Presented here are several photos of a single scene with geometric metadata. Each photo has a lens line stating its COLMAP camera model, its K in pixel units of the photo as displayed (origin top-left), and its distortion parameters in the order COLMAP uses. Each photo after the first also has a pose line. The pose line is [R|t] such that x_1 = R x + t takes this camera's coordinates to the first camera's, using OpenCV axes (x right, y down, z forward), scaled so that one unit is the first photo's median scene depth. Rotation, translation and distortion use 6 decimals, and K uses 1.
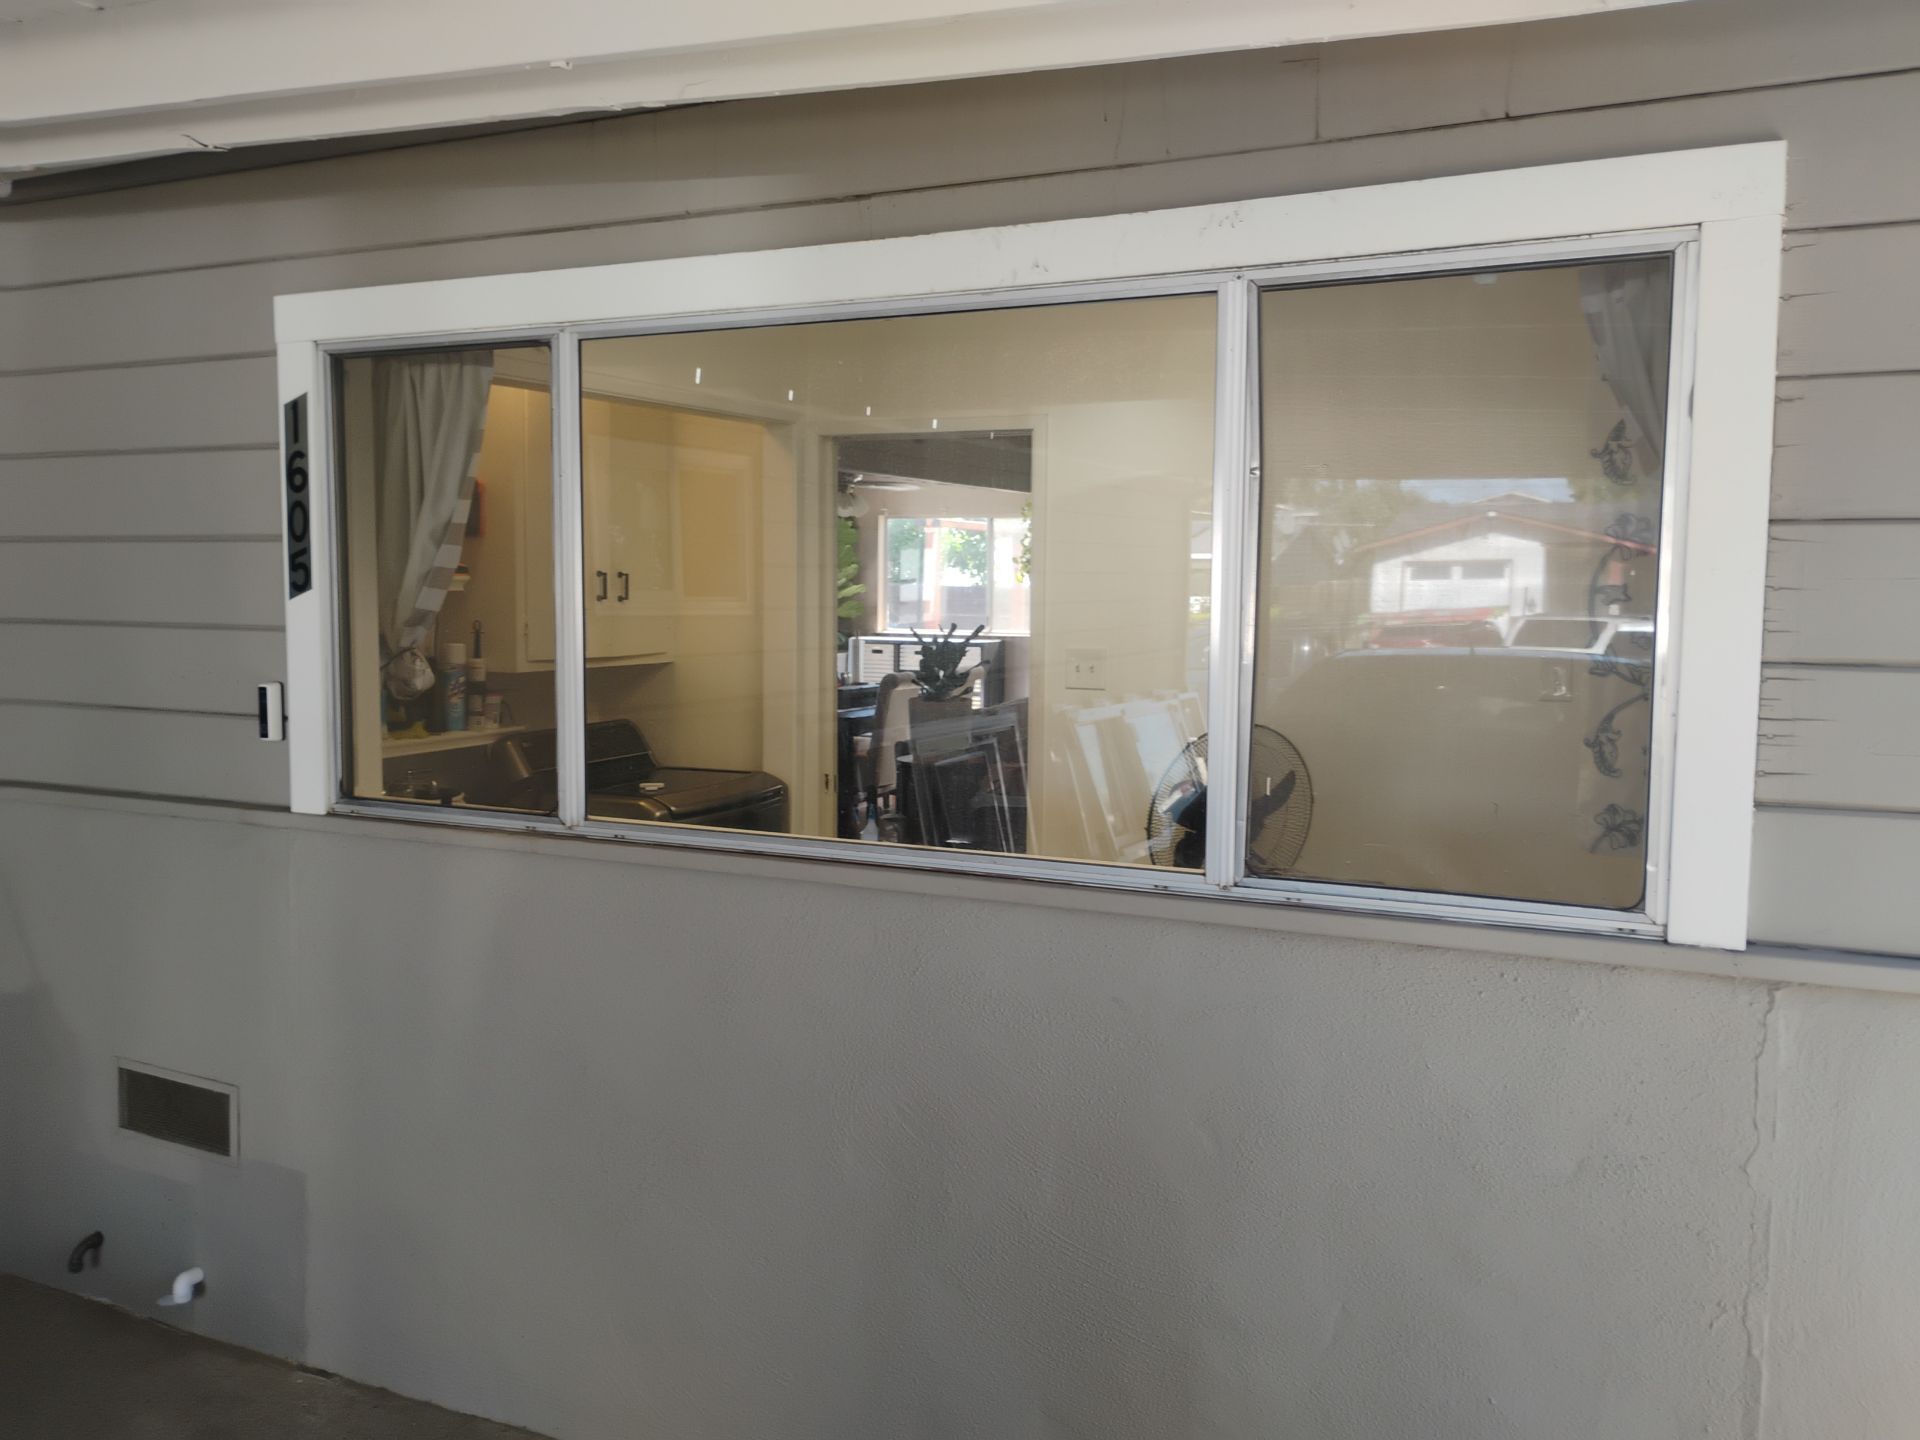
lens RADIAL K [[1514.4, 0, 960.0], [0, 1514.4, 720.0], [0, 0, 1]] dist [0.010436, -0.004138]
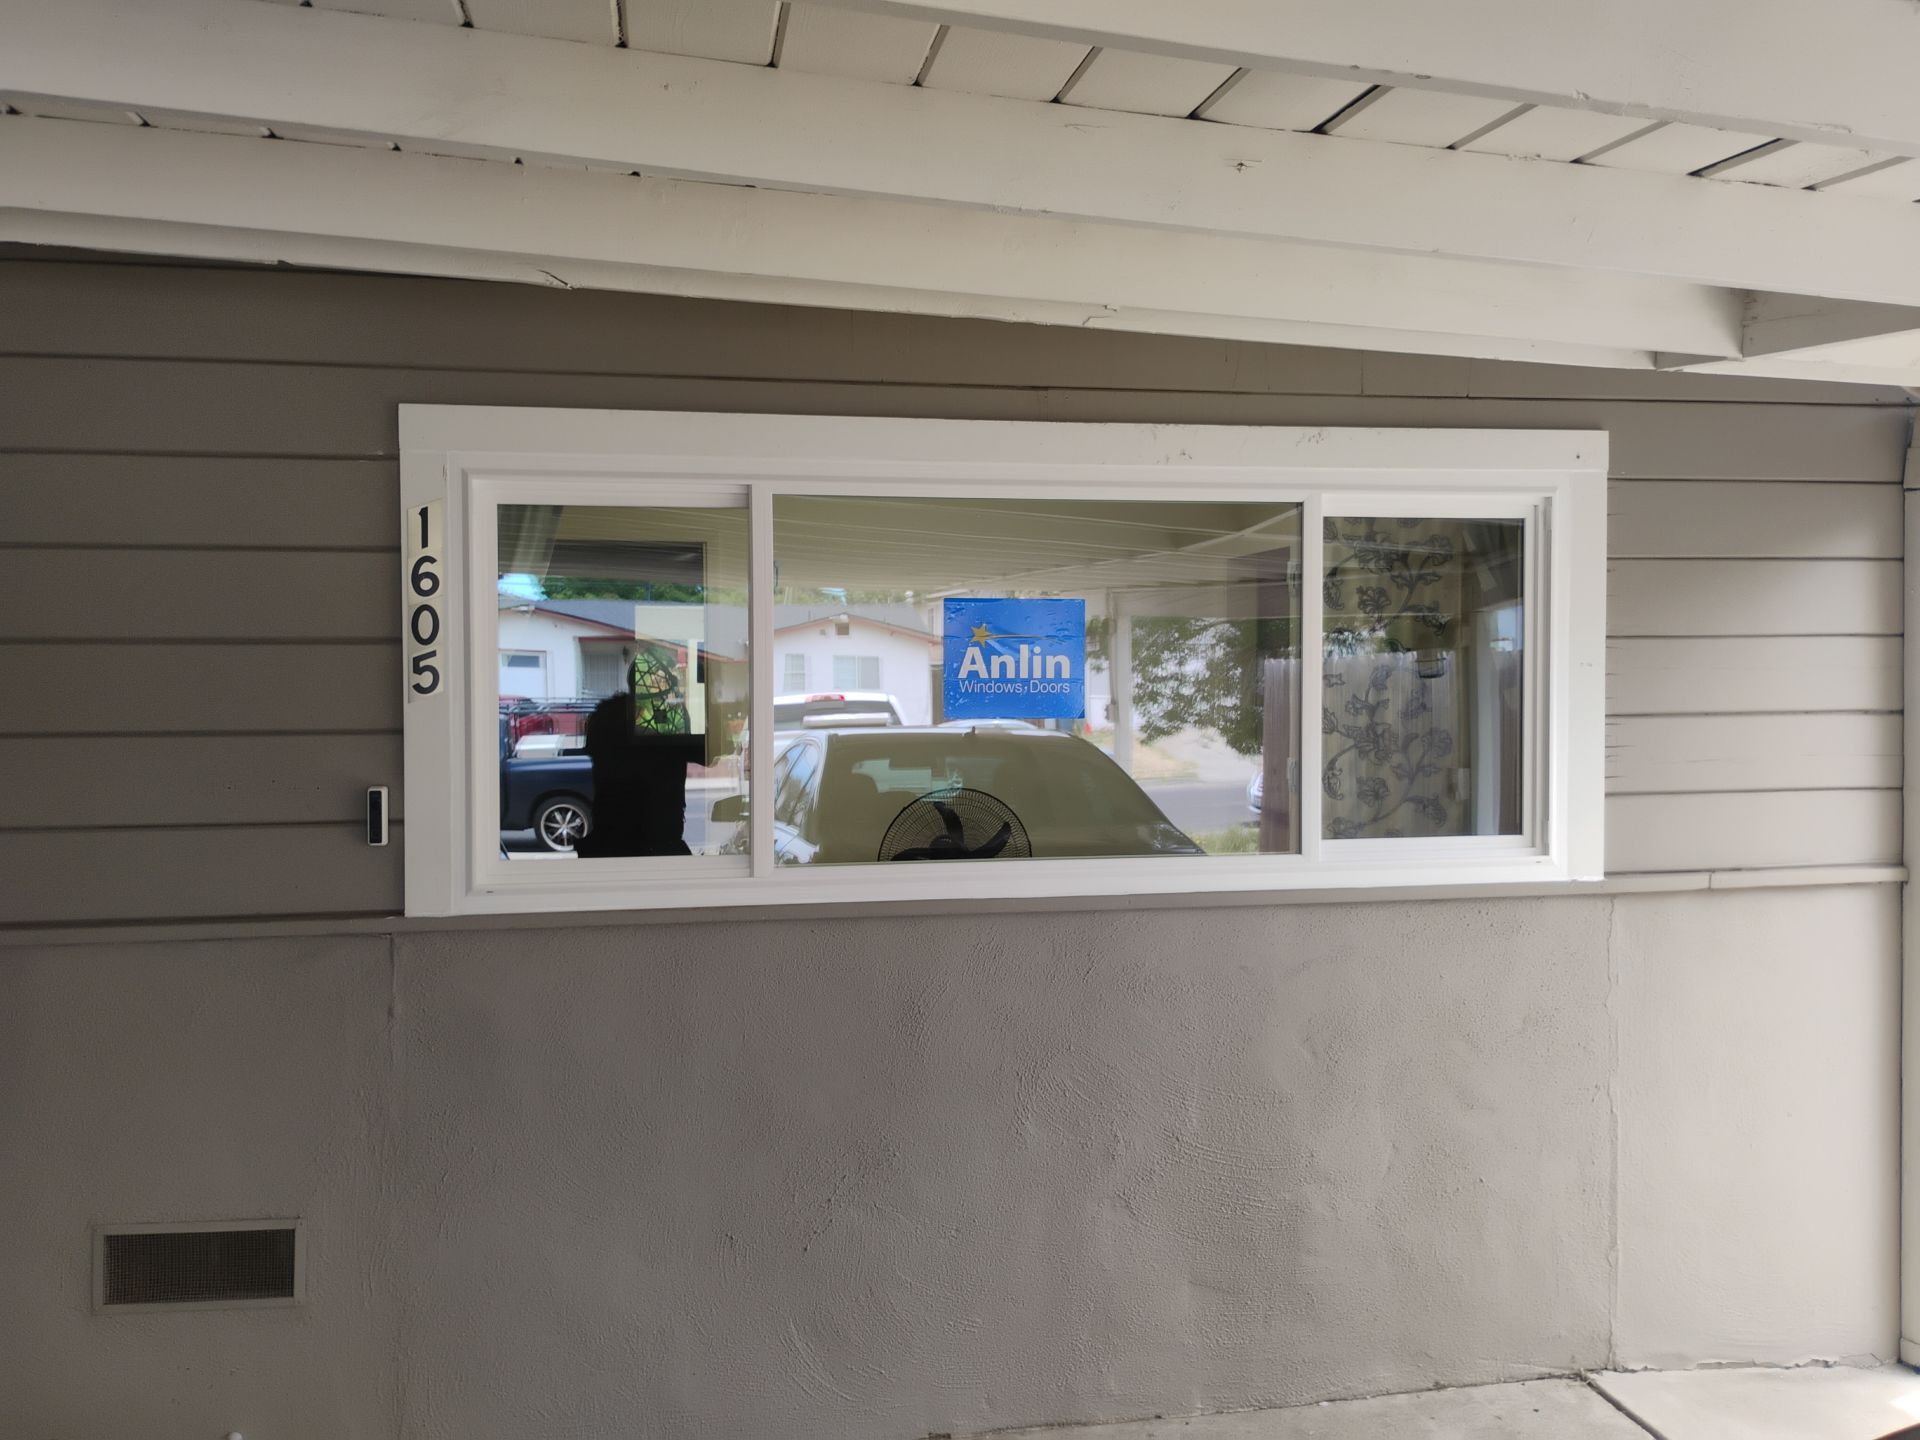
lens RADIAL K [[1514.4, 0, 960.0], [0, 1514.4, 720.0], [0, 0, 1]] dist [0.010436, -0.004138]
pose [[0.822069, -0.027886, 0.568704, -0.916774], [0.060822, 0.997386, -0.039013, -0.007333], [-0.566130, 0.066661, 0.821616, -0.033601]]
